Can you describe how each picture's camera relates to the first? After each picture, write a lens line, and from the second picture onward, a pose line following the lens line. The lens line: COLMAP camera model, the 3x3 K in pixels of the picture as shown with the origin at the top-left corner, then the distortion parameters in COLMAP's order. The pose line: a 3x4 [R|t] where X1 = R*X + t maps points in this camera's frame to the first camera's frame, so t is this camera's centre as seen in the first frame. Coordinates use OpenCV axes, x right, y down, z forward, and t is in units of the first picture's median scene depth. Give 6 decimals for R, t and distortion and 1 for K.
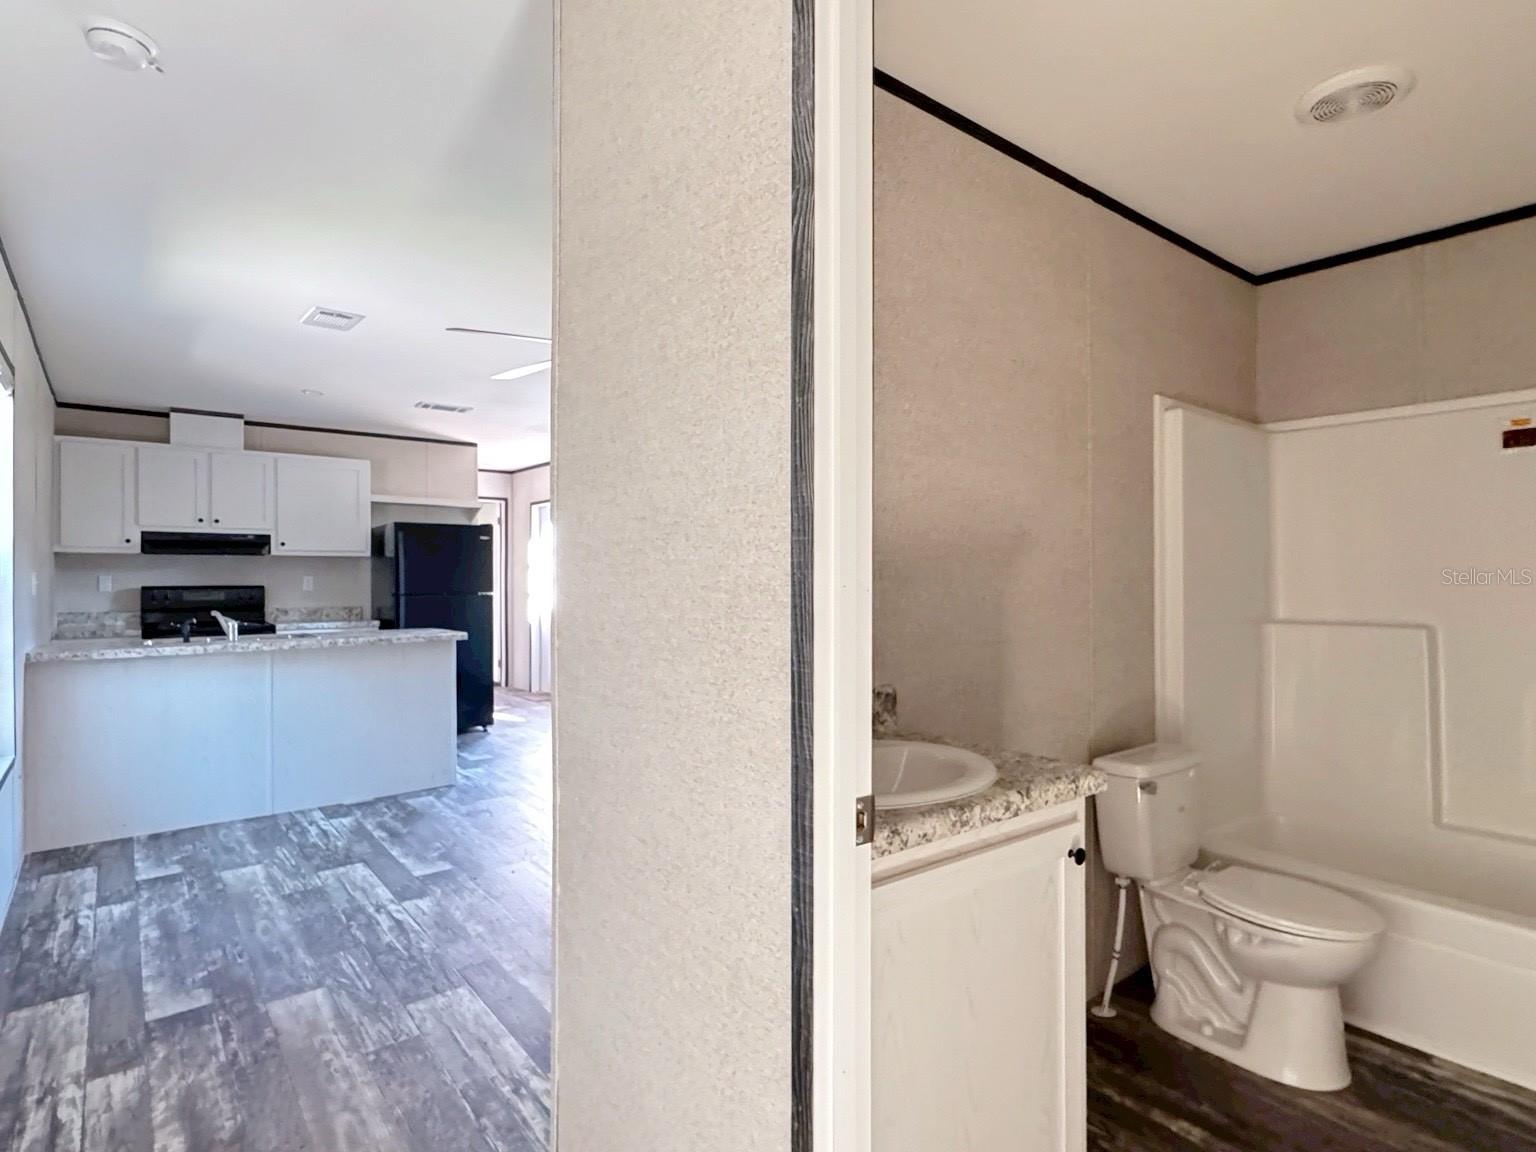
lens RADIAL K [[859.7, 0, 784.4], [0, 859.7, 574.8], [0, 0, 1]] dist [-0.045406, 0.026972]
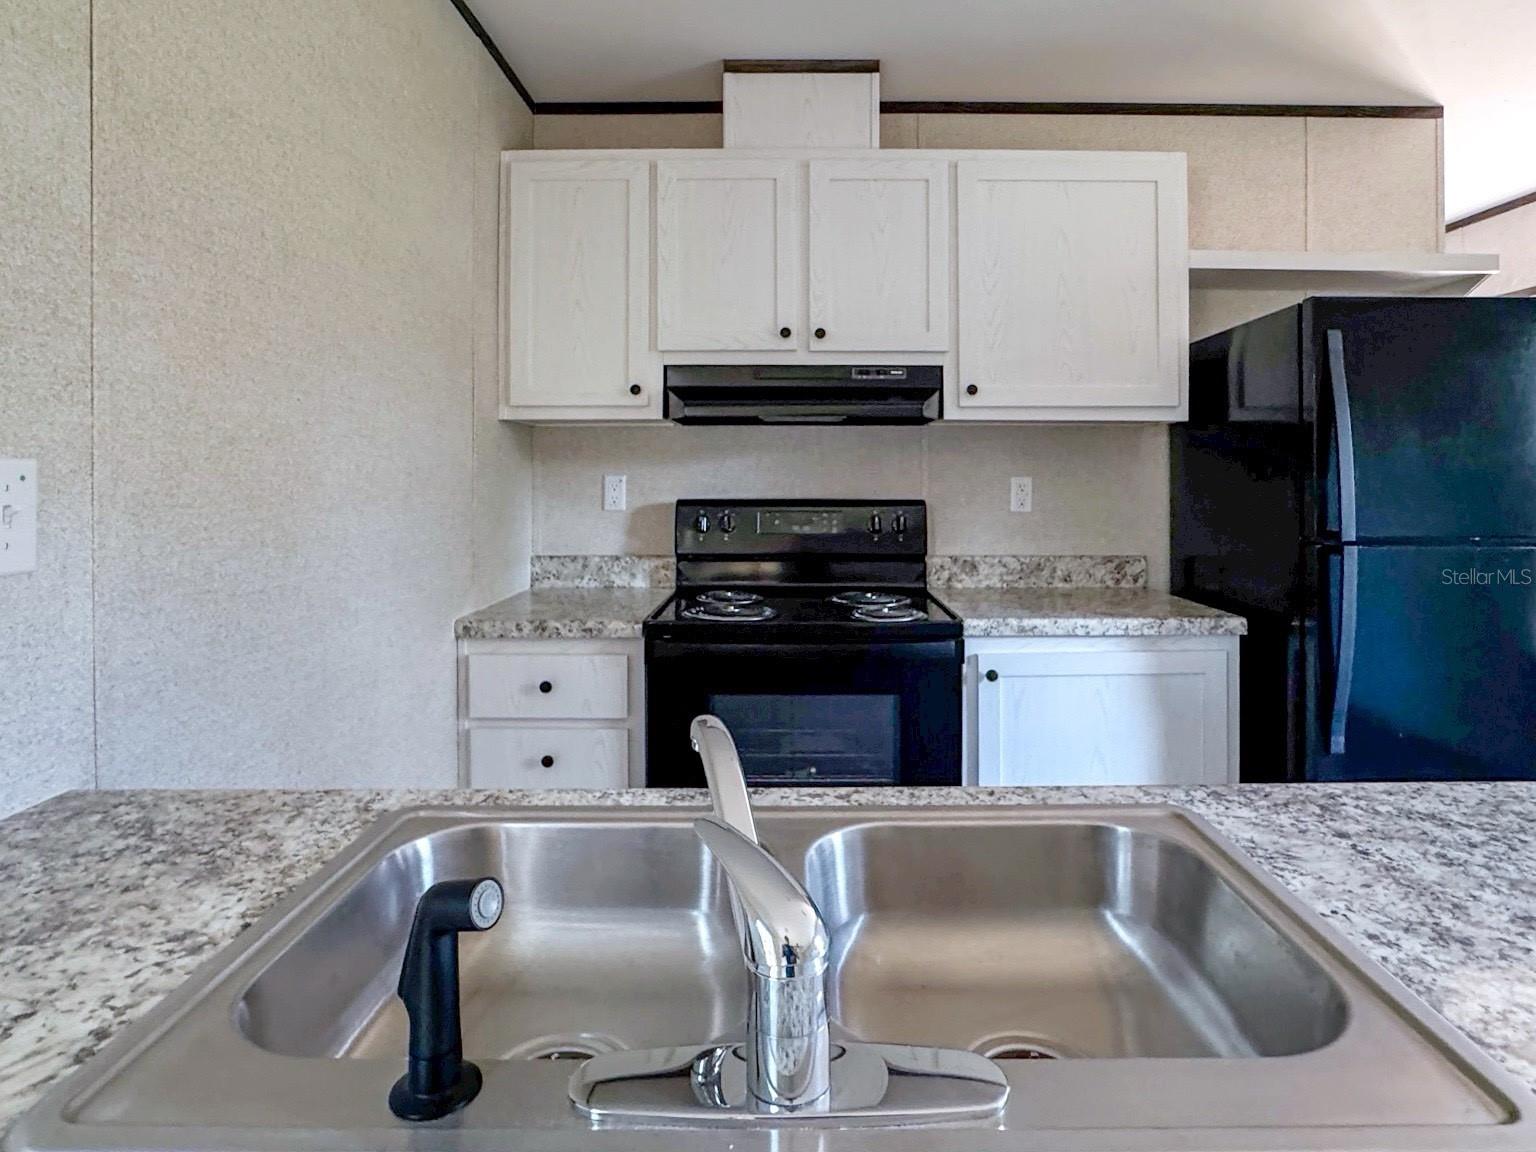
lens RADIAL K [[859.7, 0, 791.9], [0, 859.7, 473.5], [0, 0, 1]] dist [-0.045406, 0.026972]
pose [[0.784125, -0.000254, -0.620603, -0.430487], [0.000302, 1.000000, -0.000029, 0.000322], [0.620603, -0.000165, 0.784125, 0.673420]]
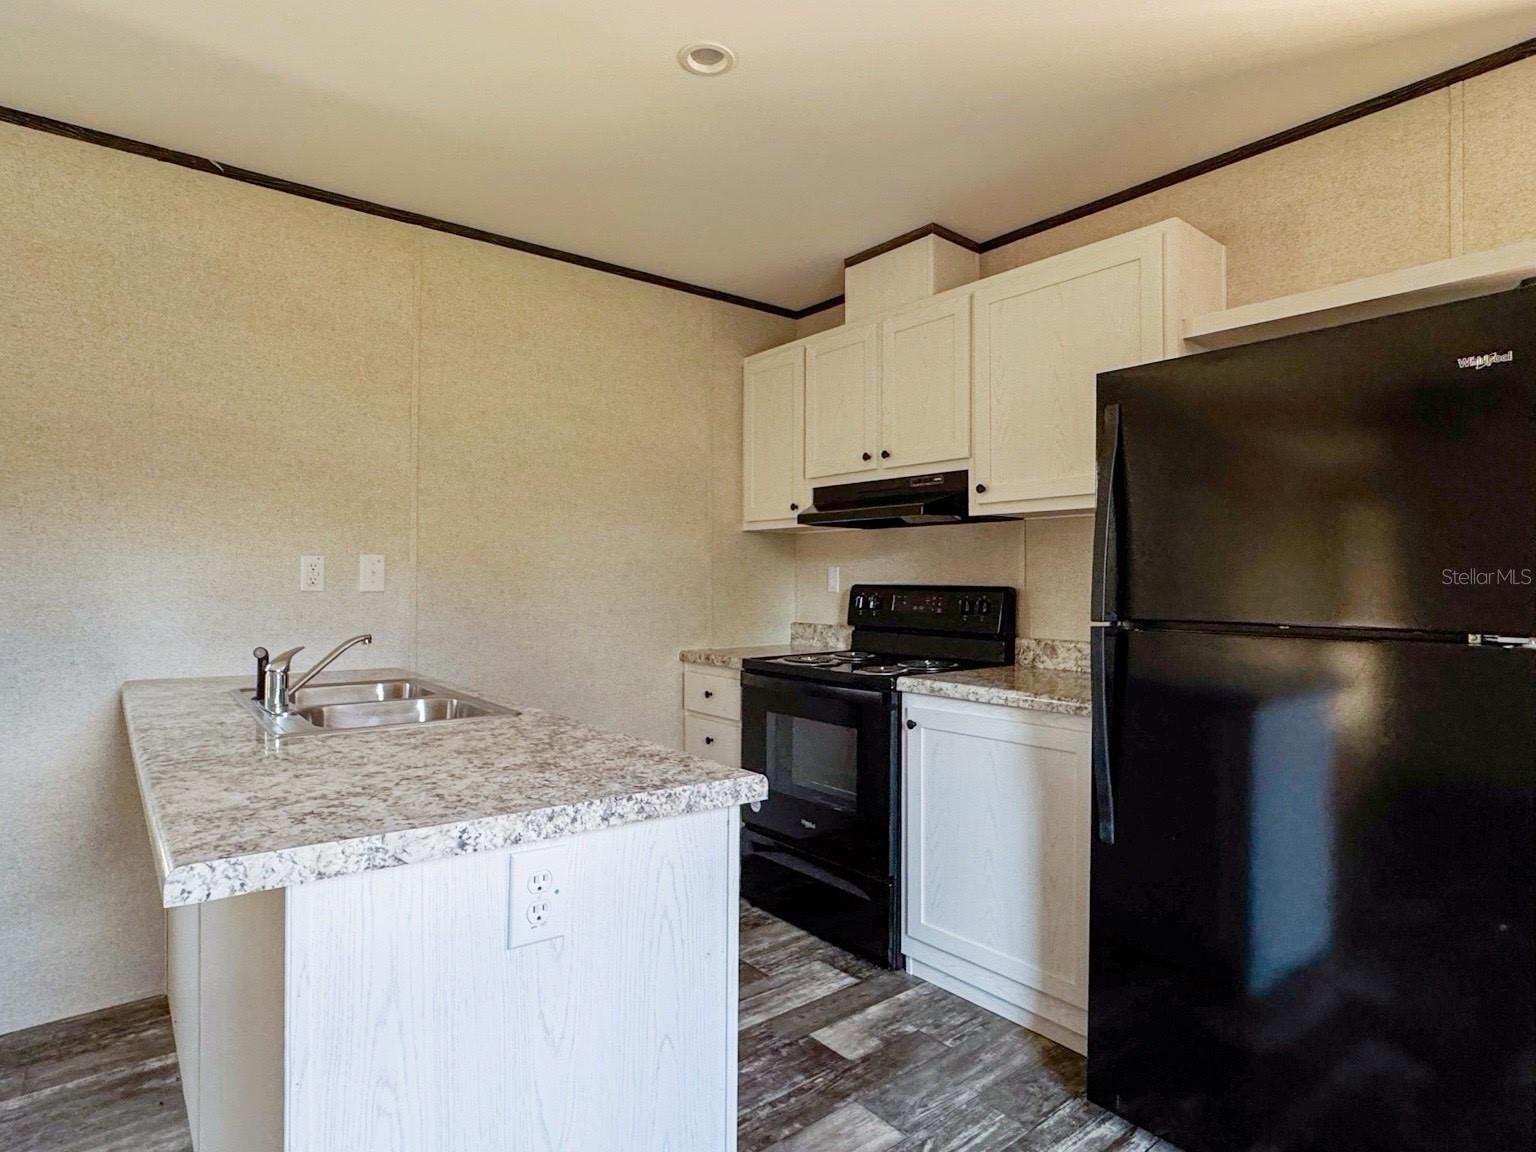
lens RADIAL K [[859.7, 0, 755.6], [0, 859.7, 570.3], [0, 0, 1]] dist [-0.045406, 0.026972]
pose [[-0.014201, -0.009352, -0.999855, -0.164612], [-0.003665, 0.999950, -0.009301, 0.009399], [0.999892, 0.003533, -0.014235, 0.914171]]
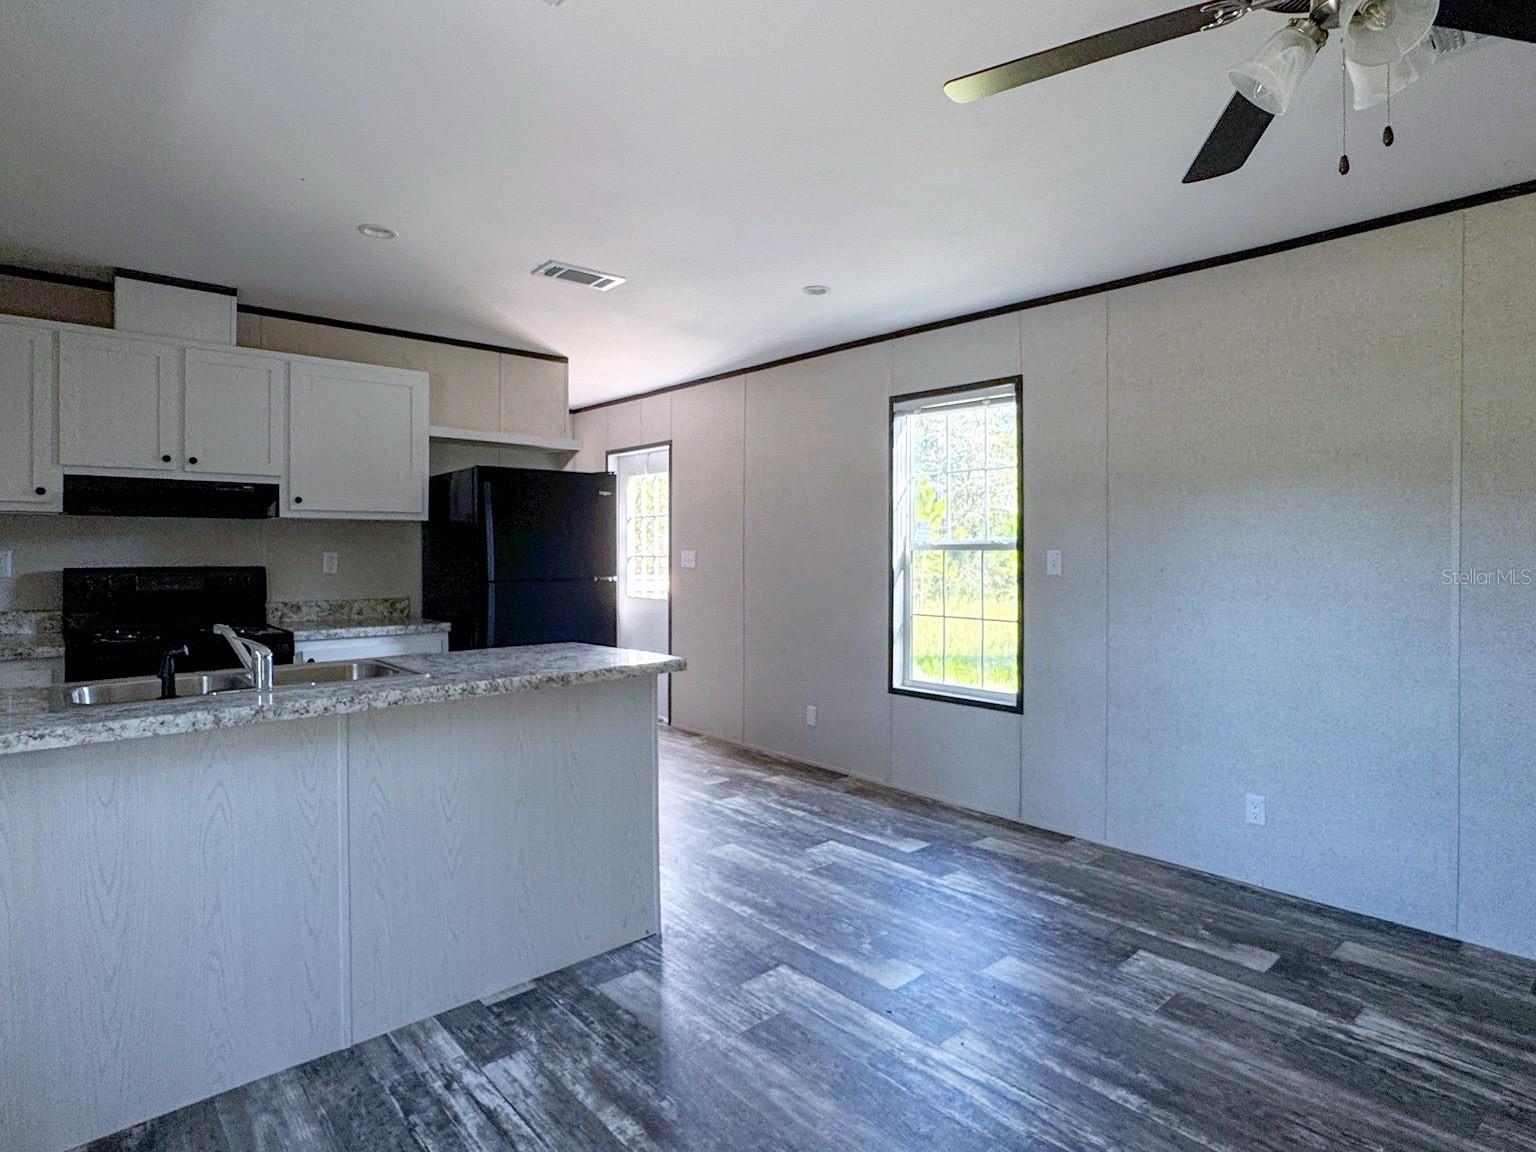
lens RADIAL K [[859.7, 0, 759.2], [0, 859.7, 546.1], [0, 0, 1]] dist [-0.045406, 0.026972]
pose [[0.999052, 0.000749, 0.043518, -0.287181], [-0.000641, 0.999997, -0.002476, -0.001022], [-0.043520, 0.002446, 0.999050, 0.371411]]
